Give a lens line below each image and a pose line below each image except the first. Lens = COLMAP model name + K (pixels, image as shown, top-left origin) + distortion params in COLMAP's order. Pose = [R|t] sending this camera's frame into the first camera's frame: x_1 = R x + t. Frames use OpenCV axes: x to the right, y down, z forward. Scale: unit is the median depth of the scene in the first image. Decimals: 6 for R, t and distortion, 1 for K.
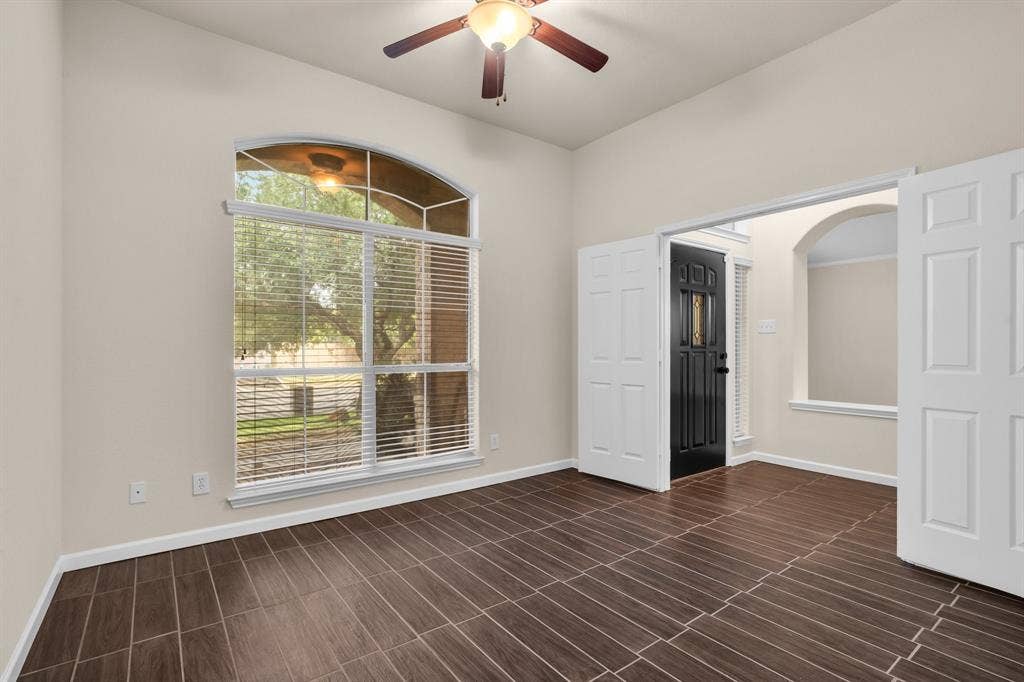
lens RADIAL K [[486.2, 0, 507.9], [0, 486.2, 344.6], [0, 0, 1]] dist [-0.009337, 0.000738]
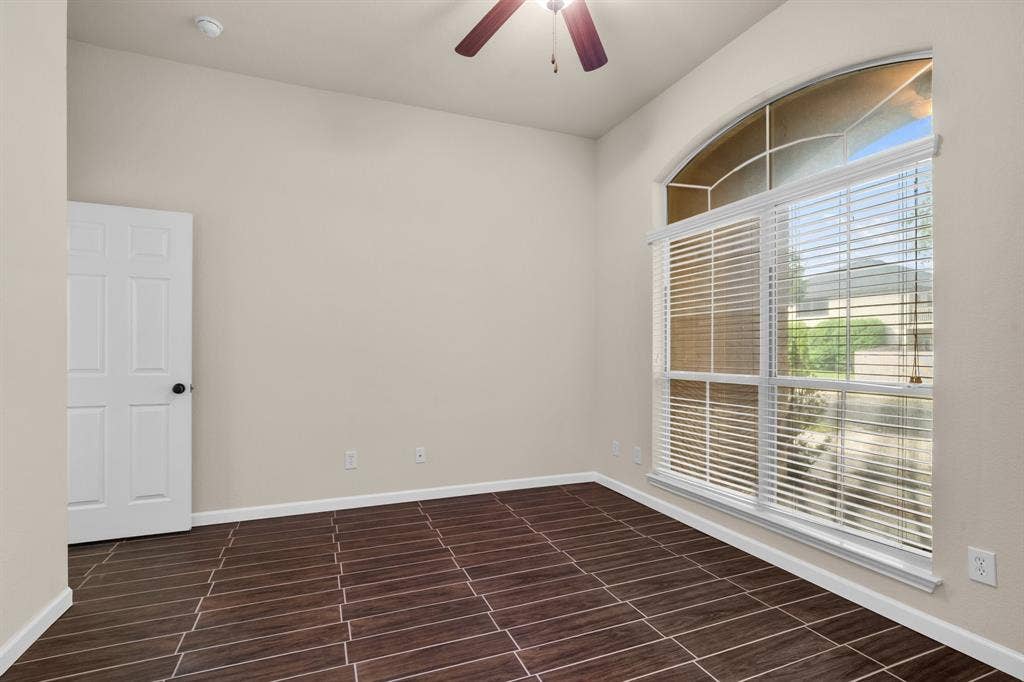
lens RADIAL K [[486.2, 0, 504.4], [0, 486.2, 349.9], [0, 0, 1]] dist [-0.009337, 0.000738]
pose [[-0.259646, -0.011907, -0.965630, 0.650205], [0.005915, 0.999886, -0.013919, 0.011332], [0.965686, -0.009326, -0.259546, 0.882600]]
